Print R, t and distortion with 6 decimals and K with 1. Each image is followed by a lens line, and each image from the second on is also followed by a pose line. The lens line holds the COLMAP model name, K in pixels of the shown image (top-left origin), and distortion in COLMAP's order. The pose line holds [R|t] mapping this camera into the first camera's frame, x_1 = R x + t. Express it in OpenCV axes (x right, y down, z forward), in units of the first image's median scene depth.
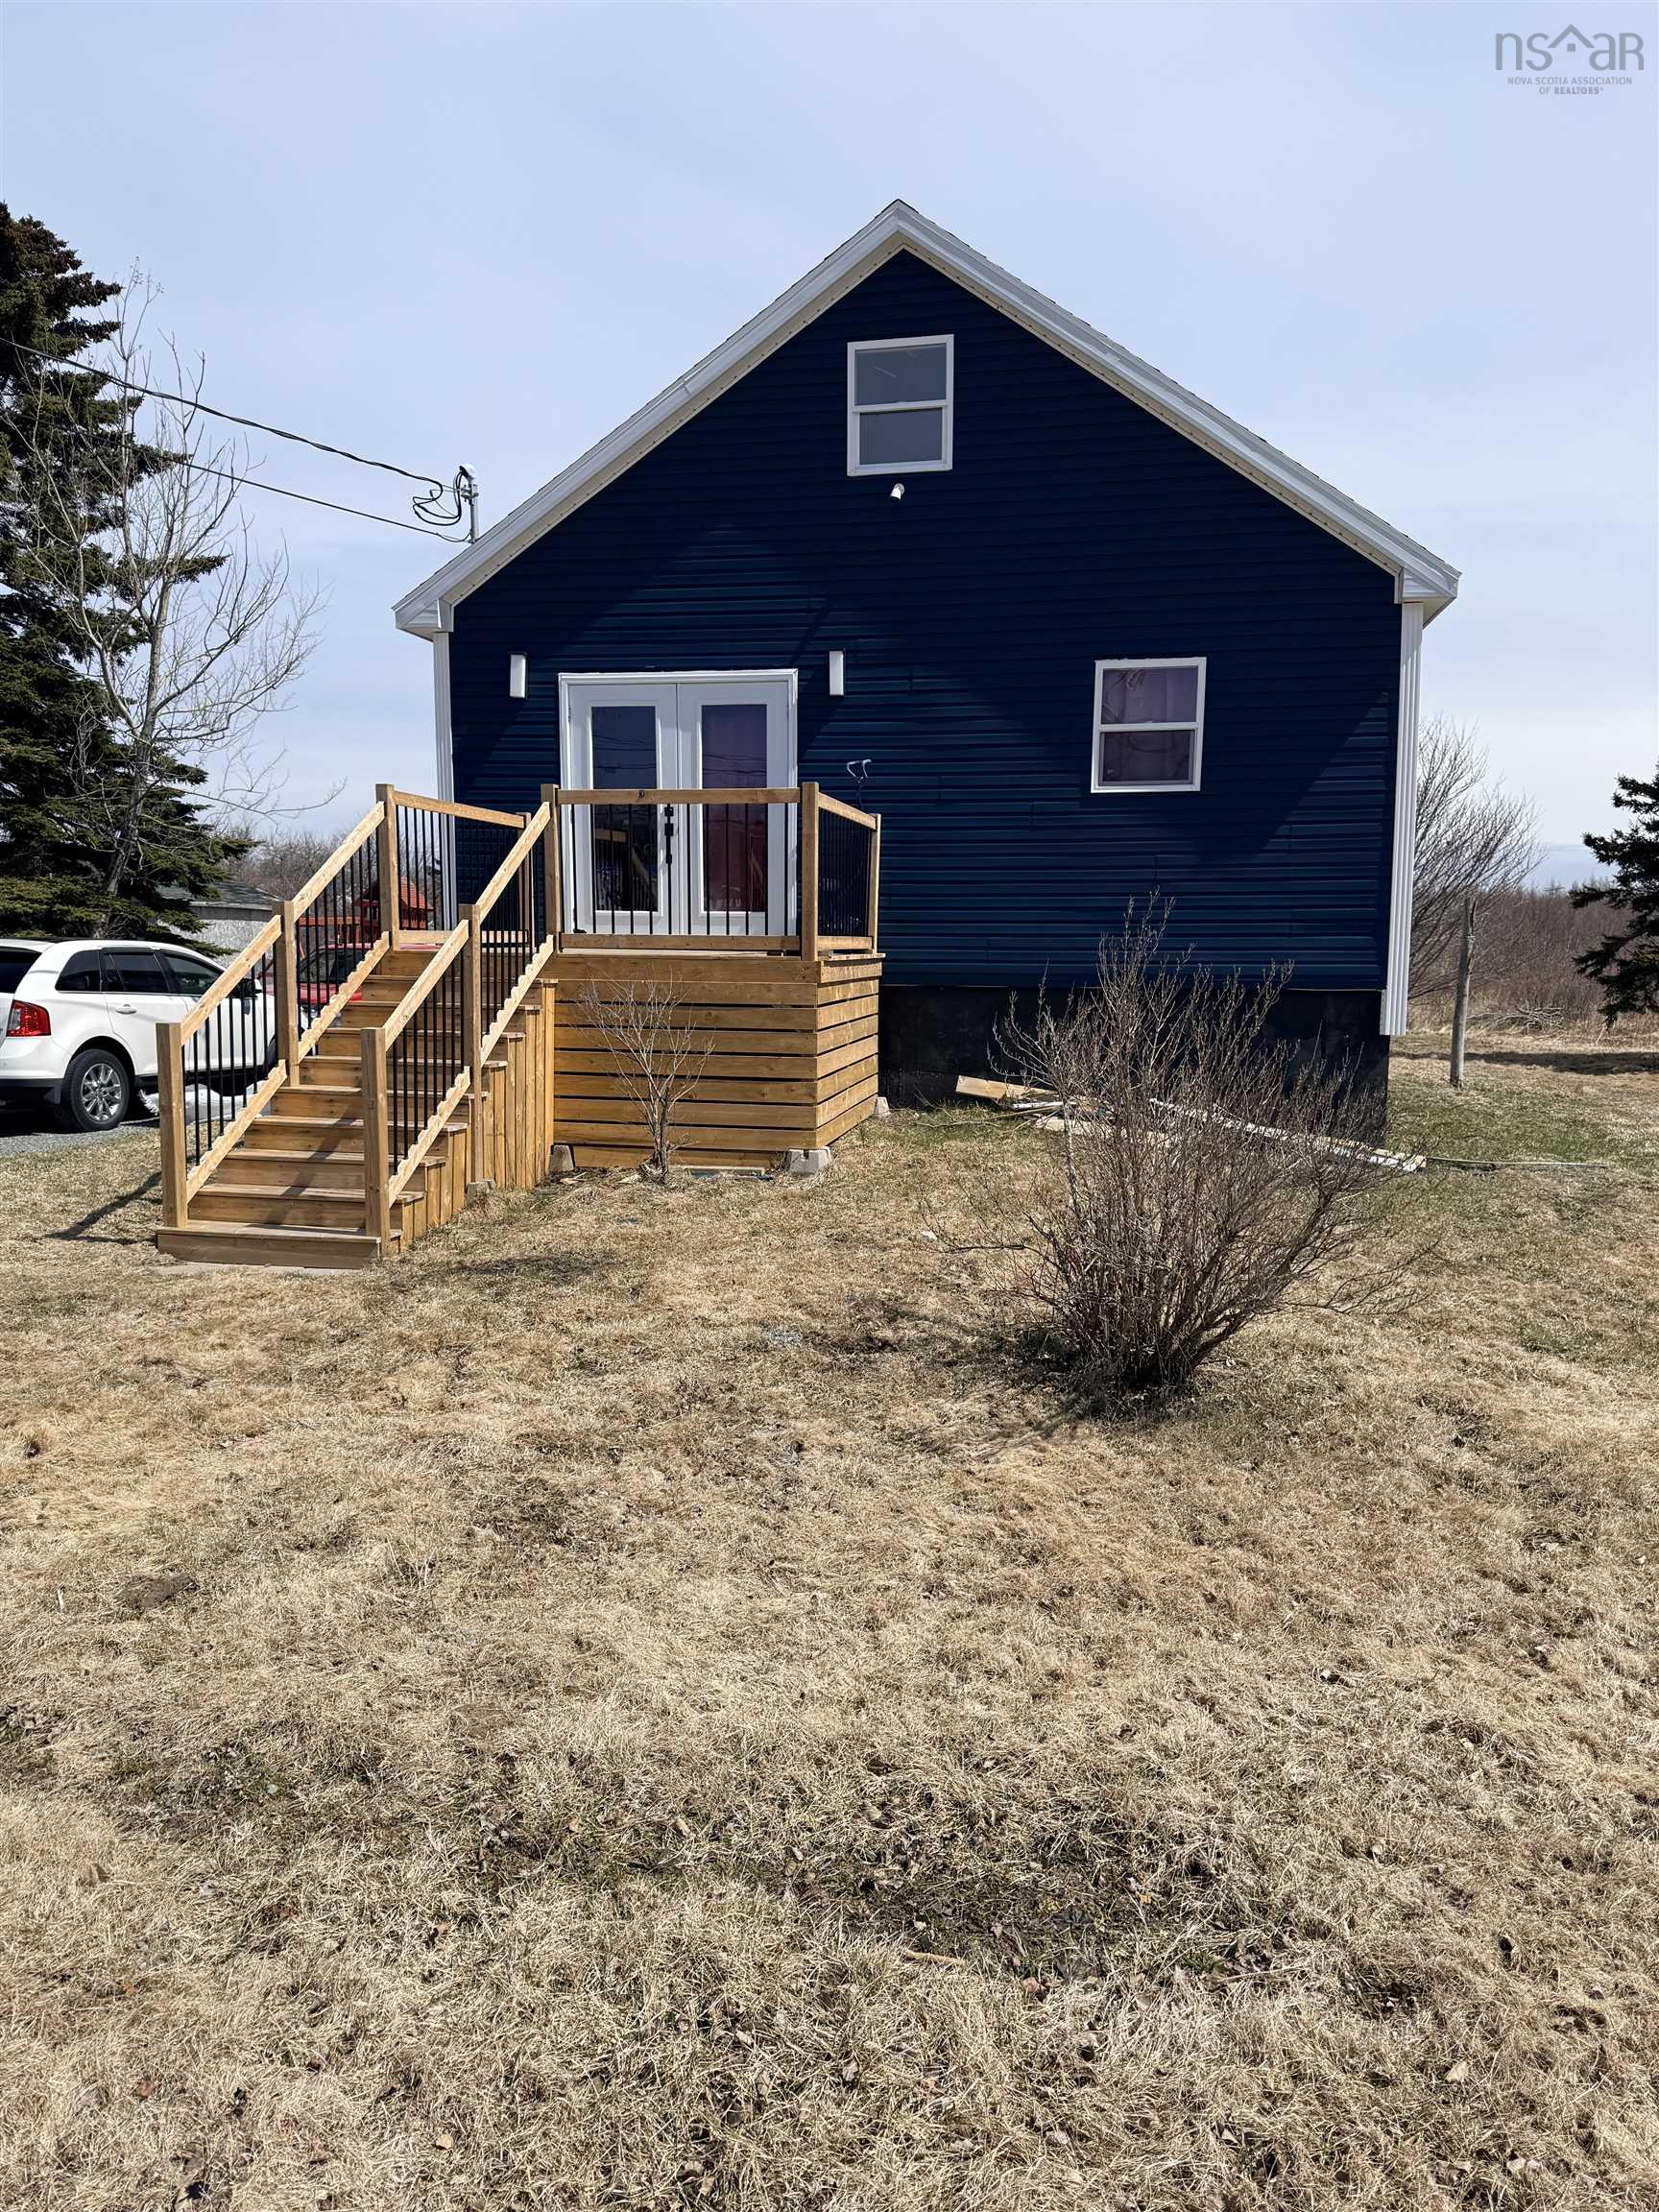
lens RADIAL K [[1592.9, 0, 811.9], [0, 1592.9, 1118.2], [0, 0, 1]] dist [0.123108, -0.219882]
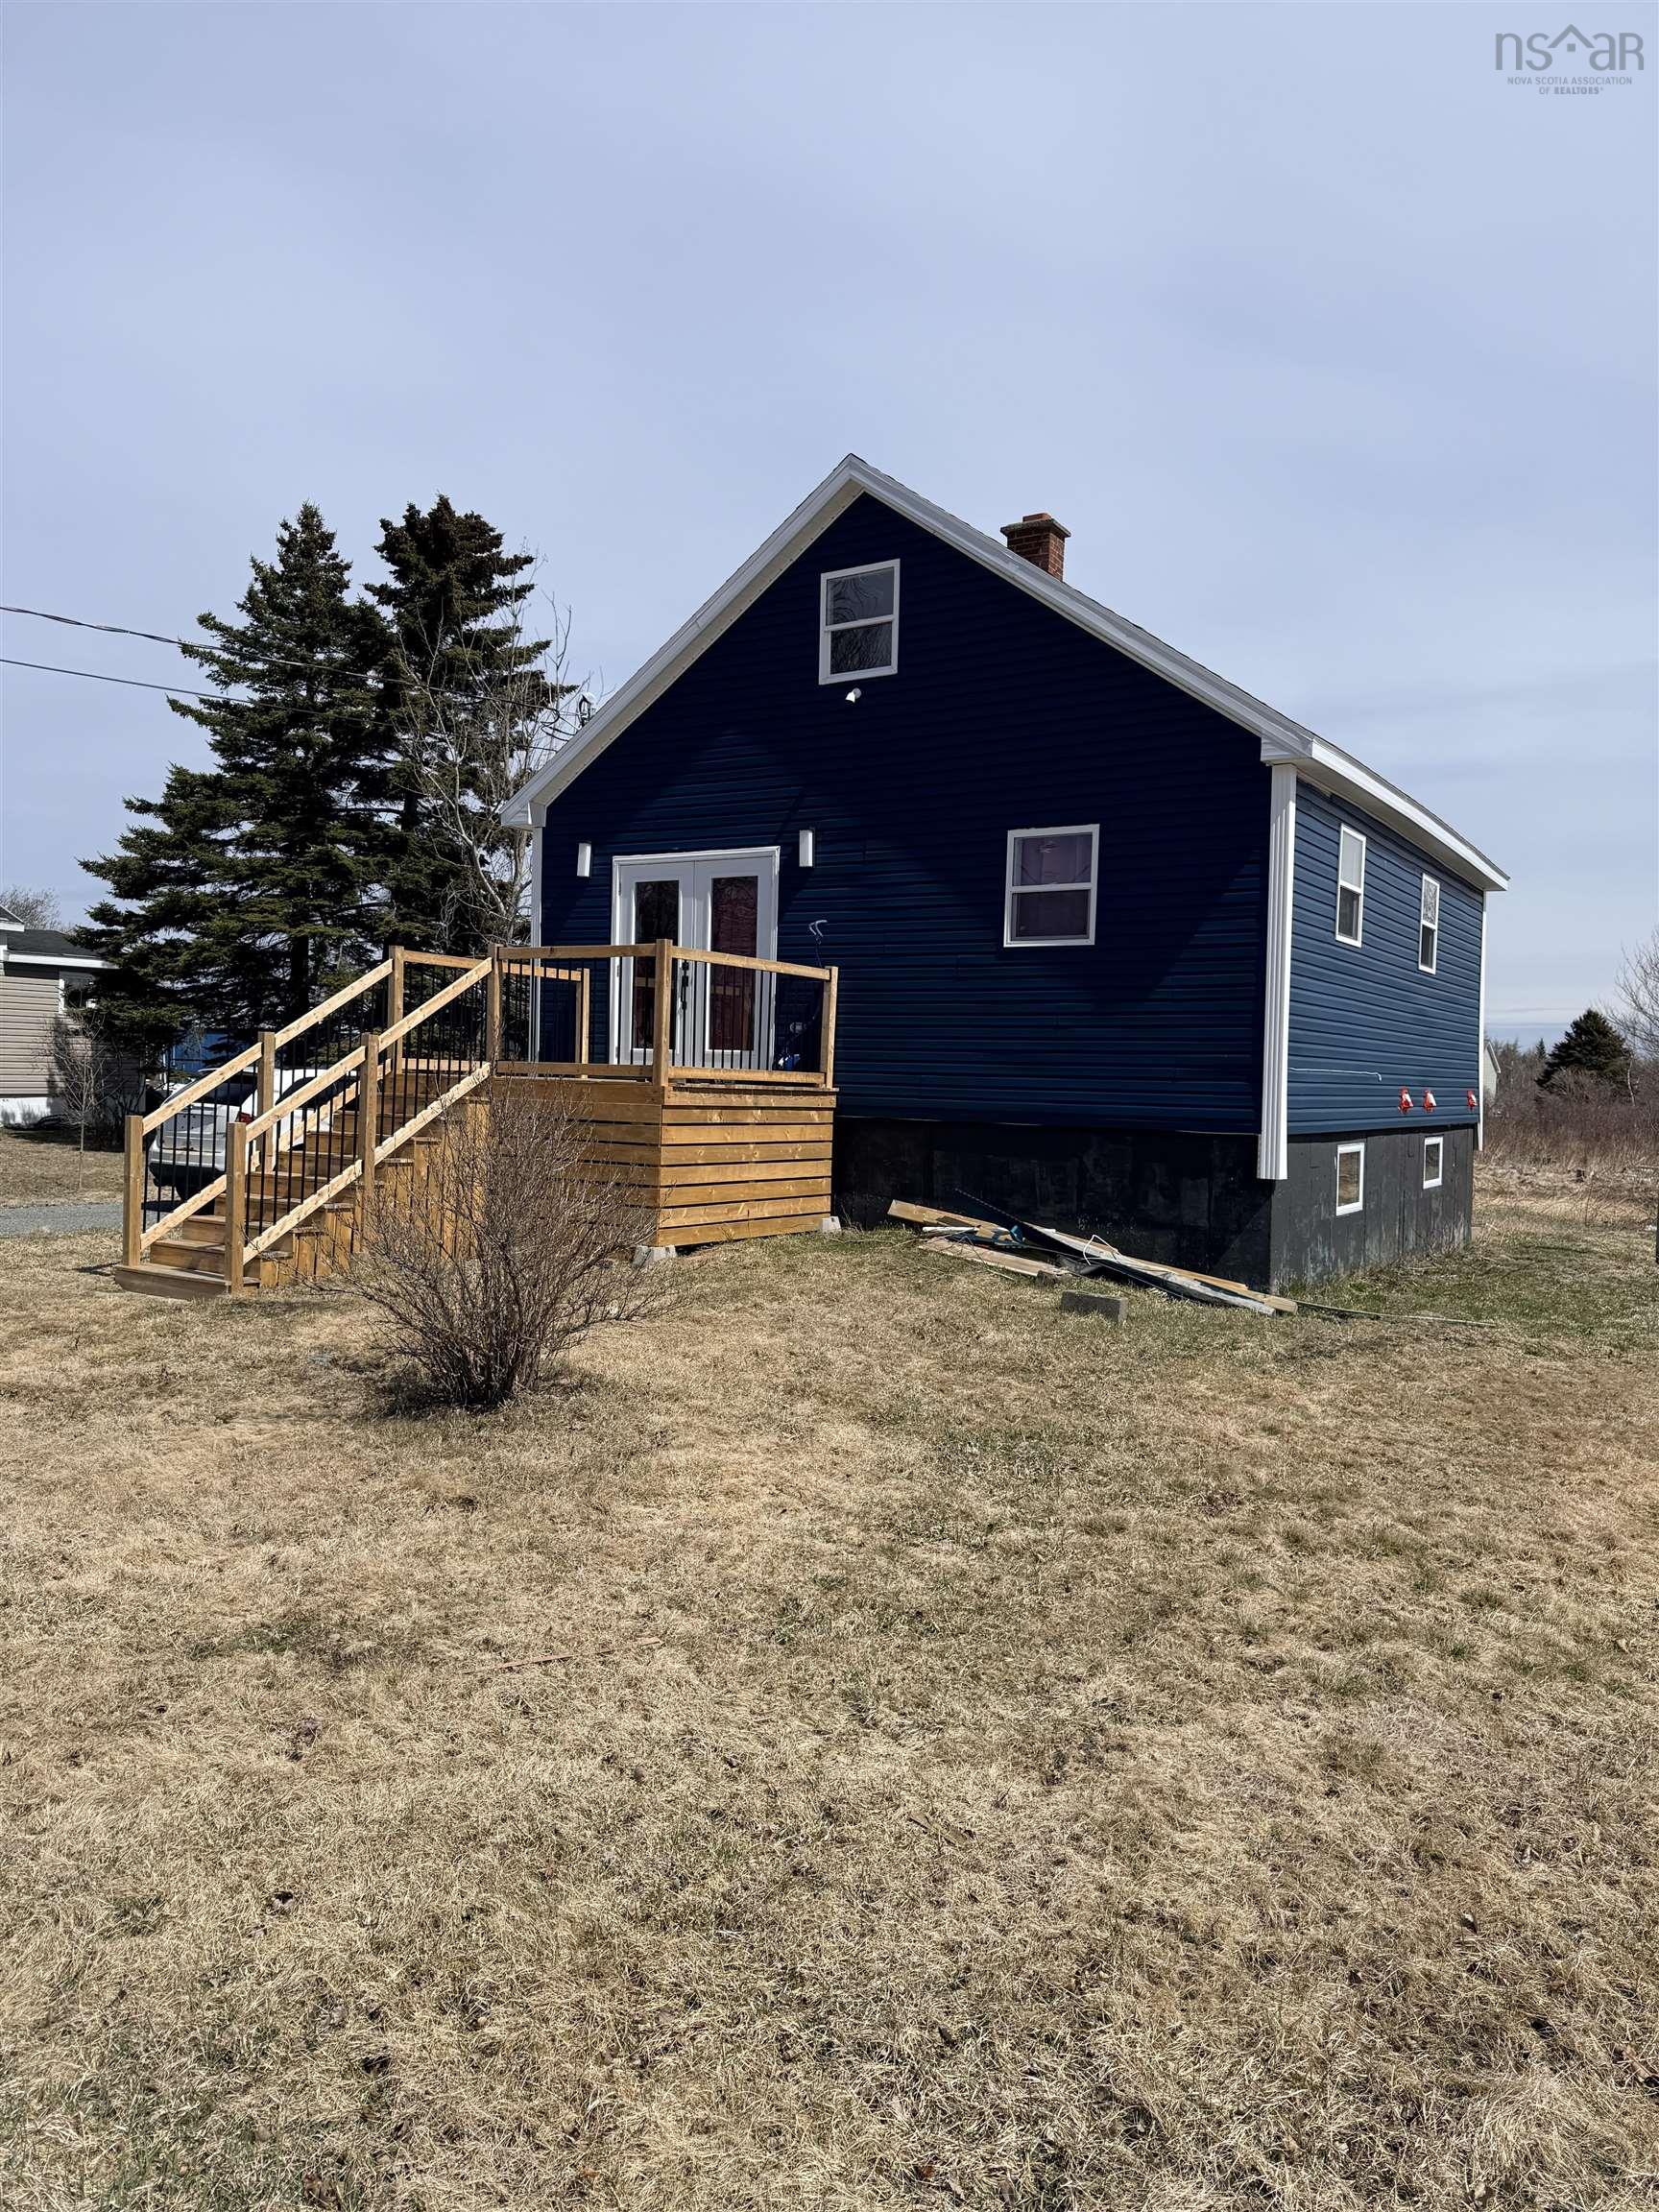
lens RADIAL K [[1549.3, 0, 783.4], [0, 1549.3, 1120.6], [0, 0, 1]] dist [0.123648, -0.192127]
pose [[0.928119, 0.030384, -0.371041, 0.423714], [-0.065381, 0.994477, -0.082108, 0.012553], [0.366496, 0.100465, 0.924980, -0.028282]]
